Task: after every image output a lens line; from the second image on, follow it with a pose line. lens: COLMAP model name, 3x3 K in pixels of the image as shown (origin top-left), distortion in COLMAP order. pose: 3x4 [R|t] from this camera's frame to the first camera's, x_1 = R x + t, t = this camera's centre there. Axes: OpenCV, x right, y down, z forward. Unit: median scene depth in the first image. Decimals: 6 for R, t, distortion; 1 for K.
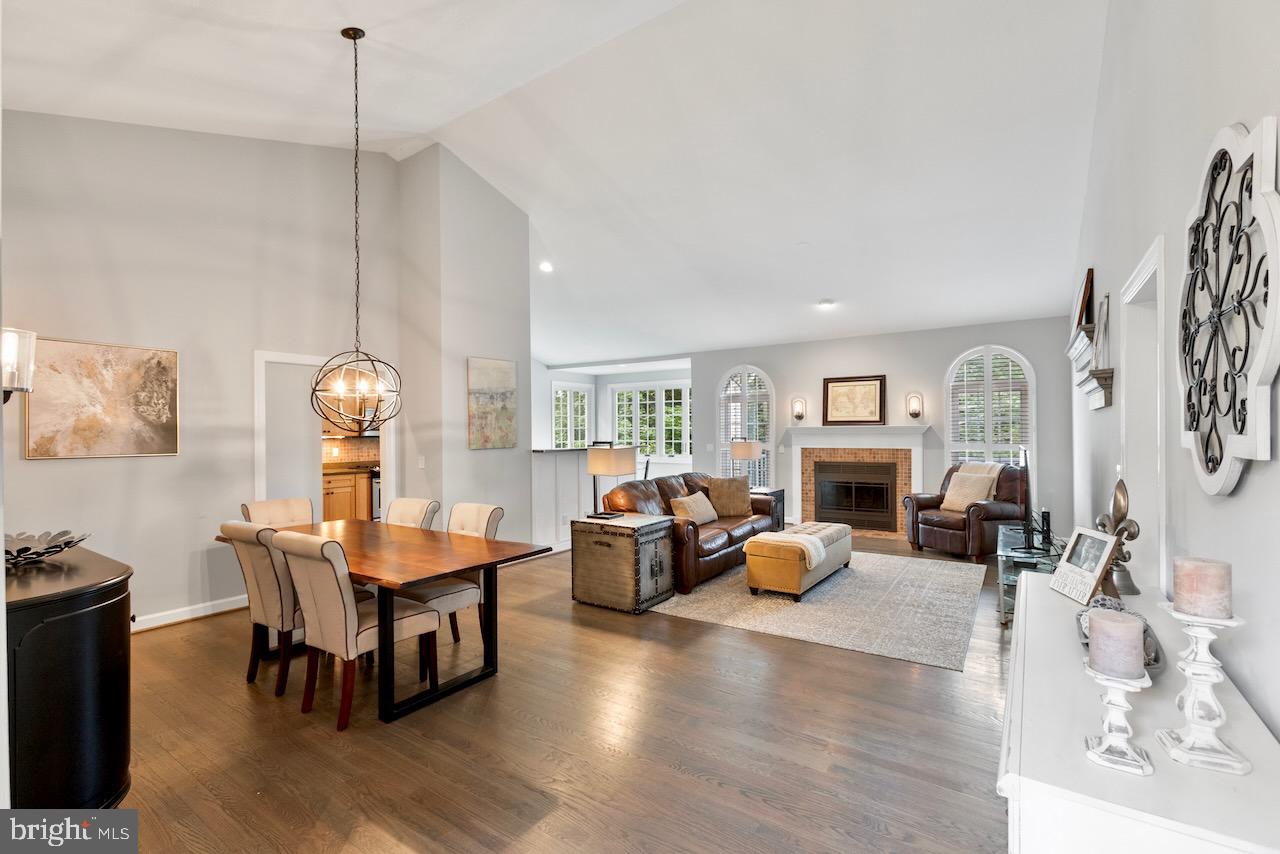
lens RADIAL K [[572.4, 0, 642.8], [0, 572.4, 436.9], [0, 0, 1]] dist [-0.013559, 0.010327]
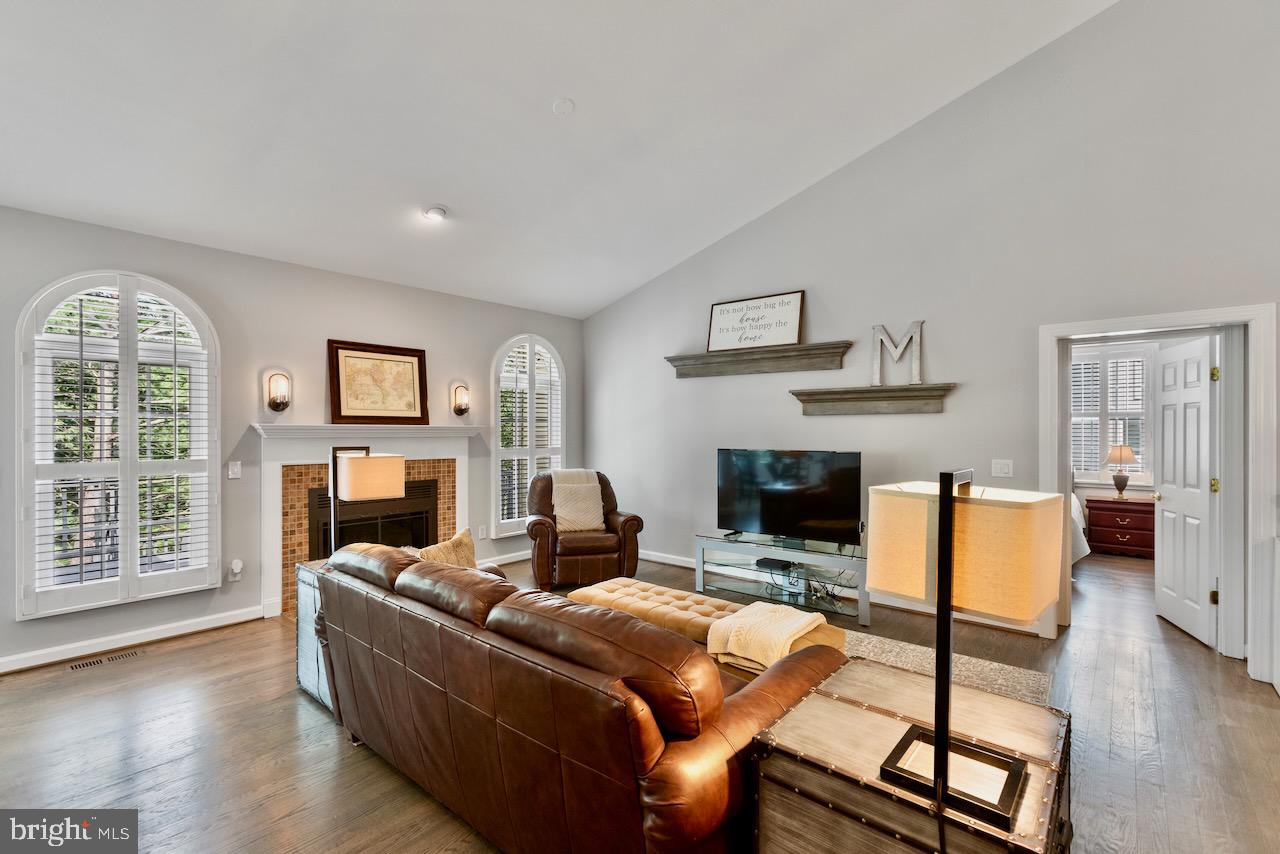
lens RADIAL K [[572.4, 0, 621.4], [0, 572.4, 430.8], [0, 0, 1]] dist [-0.013559, 0.010327]
pose [[0.124692, 0.008566, 0.992159, -0.261238], [0.007237, 0.999928, -0.009542, -0.006591], [-0.992169, 0.008370, 0.124621, 0.830941]]
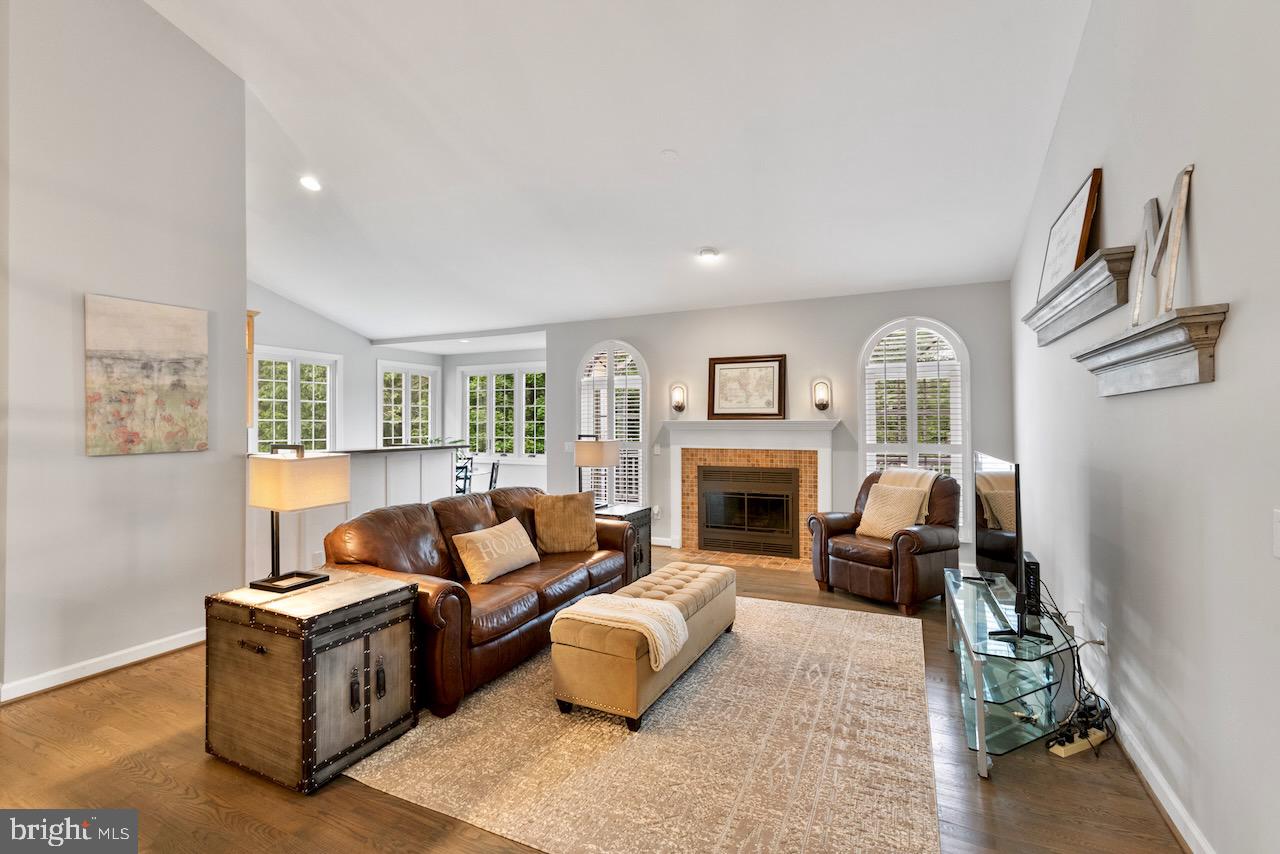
lens RADIAL K [[572.4, 0, 638.8], [0, 572.4, 420.4], [0, 0, 1]] dist [-0.013559, 0.010327]
pose [[0.989174, 0.007513, 0.146556, 0.140882], [-0.004903, 0.999823, -0.018162, -0.005231], [-0.146667, 0.017247, 0.989036, 0.322899]]
